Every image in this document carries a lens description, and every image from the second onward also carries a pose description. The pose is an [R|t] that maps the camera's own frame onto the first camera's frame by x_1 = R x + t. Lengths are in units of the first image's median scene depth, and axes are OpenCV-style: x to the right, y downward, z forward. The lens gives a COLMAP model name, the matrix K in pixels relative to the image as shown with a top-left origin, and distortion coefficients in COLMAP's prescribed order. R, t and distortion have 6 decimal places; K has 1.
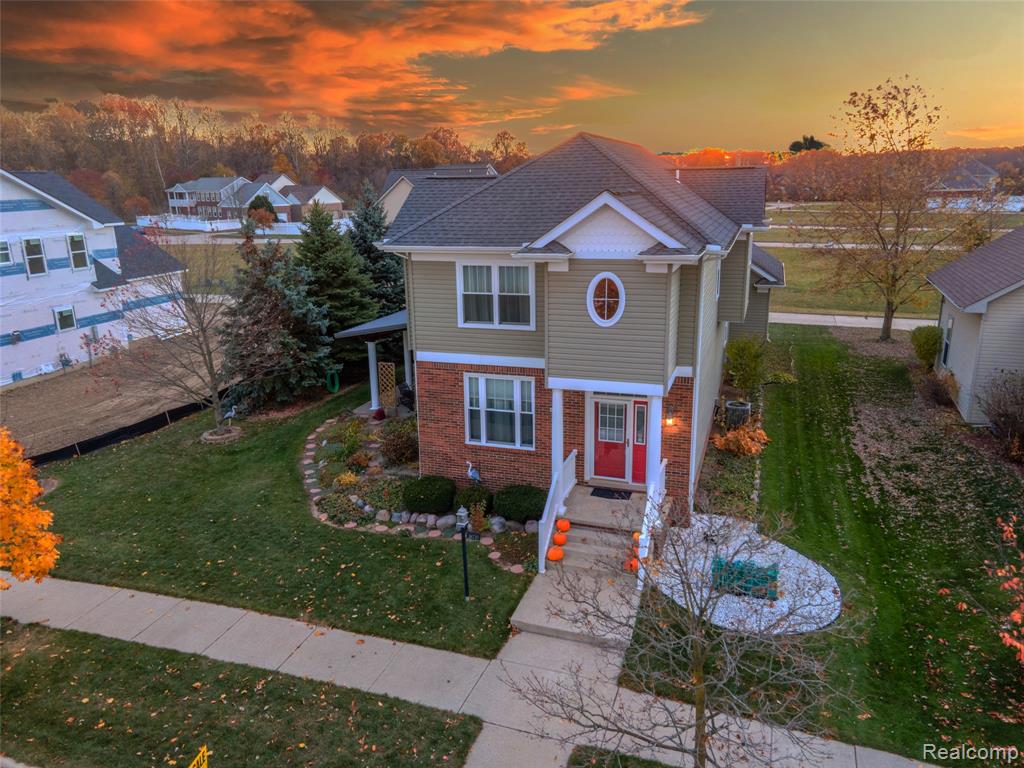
lens RADIAL K [[741.2, 0, 512.0], [0, 741.2, 384.0], [0, 0, 1]] dist [0.034498, 0.005287]
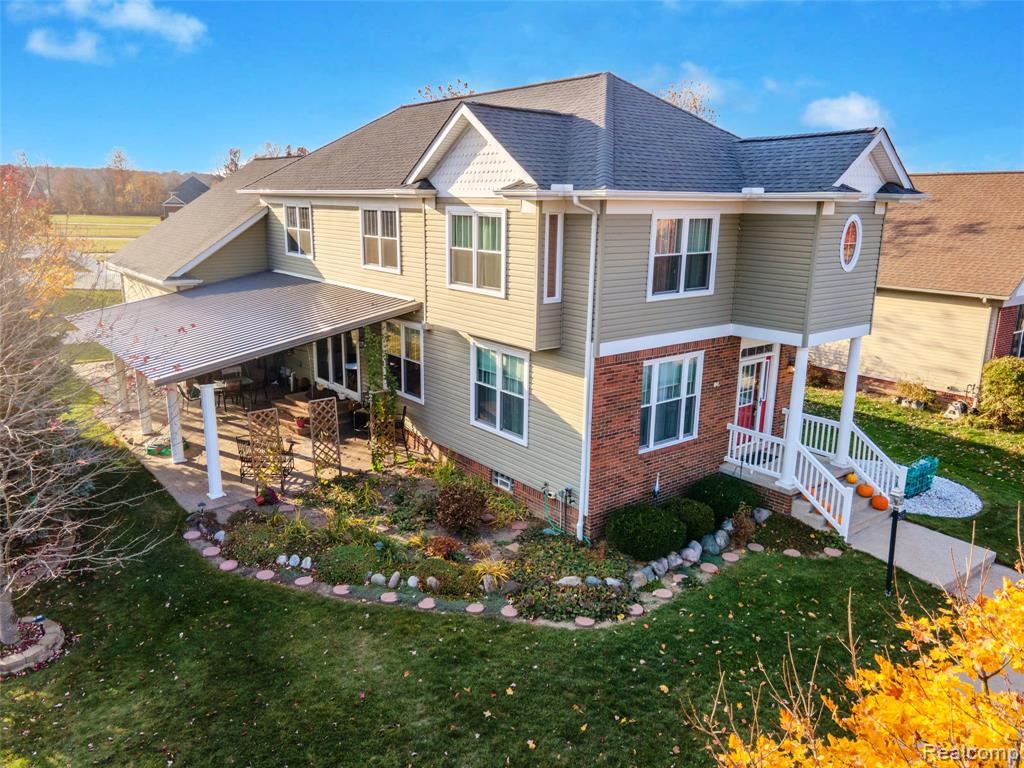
lens RADIAL K [[741.2, 0, 512.0], [0, 741.2, 384.0], [0, 0, 1]] dist [0.034498, 0.005287]
pose [[0.537380, -0.174808, 0.825024, -0.798446], [0.194448, 0.977605, 0.080484, -0.083046], [-0.820617, 0.117173, 0.559337, 0.702337]]
